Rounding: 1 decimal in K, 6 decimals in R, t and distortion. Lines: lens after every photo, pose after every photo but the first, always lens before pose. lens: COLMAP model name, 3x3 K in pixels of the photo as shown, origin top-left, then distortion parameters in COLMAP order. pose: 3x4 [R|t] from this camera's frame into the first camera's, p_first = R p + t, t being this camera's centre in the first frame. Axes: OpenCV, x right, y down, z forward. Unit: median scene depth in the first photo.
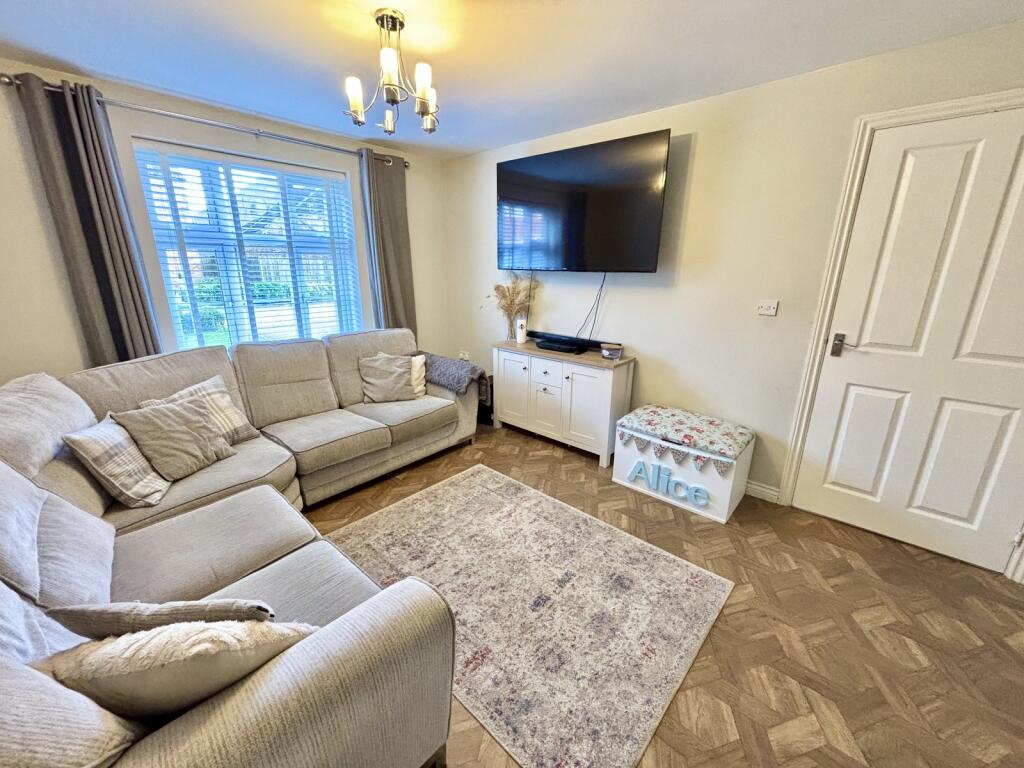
lens RADIAL K [[413.6, 0, 511.3], [0, 413.6, 382.5], [0, 0, 1]] dist [0.000630, 0.000521]
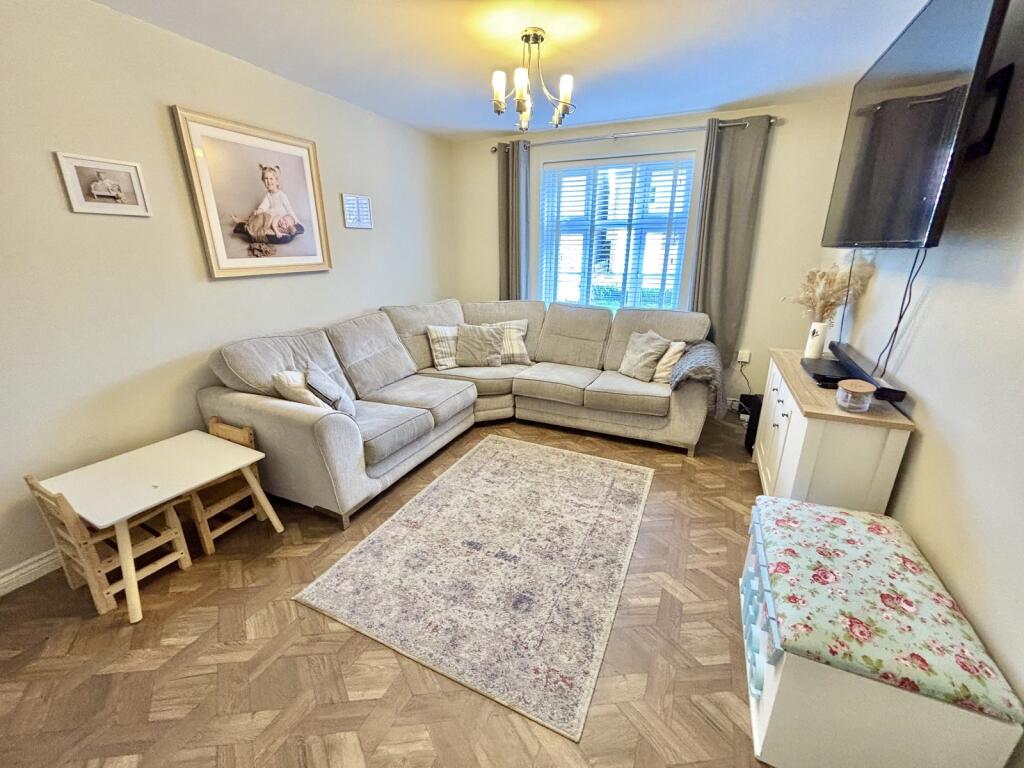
lens RADIAL K [[413.6, 0, 511.3], [0, 413.6, 382.5], [0, 0, 1]] dist [0.000630, 0.000521]
pose [[0.299434, 0.290348, -0.908866, 0.796492], [-0.263009, 0.940785, 0.213894, -0.119254], [0.917151, 0.174992, 0.358067, 0.501098]]
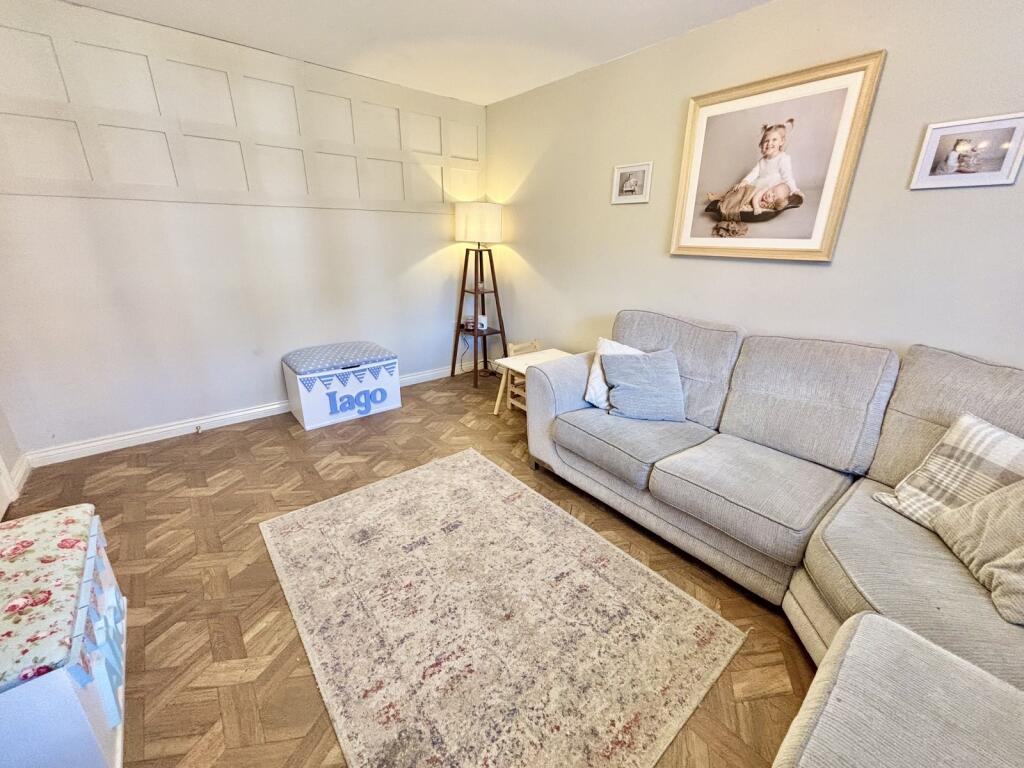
lens RADIAL K [[413.6, 0, 511.3], [0, 413.6, 382.5], [0, 0, 1]] dist [0.000630, 0.000521]
pose [[-0.990310, -0.068764, 0.120653, -0.153813], [0.014848, 0.811393, 0.584312, -0.333716], [-0.138076, 0.580442, -0.802510, 1.318806]]
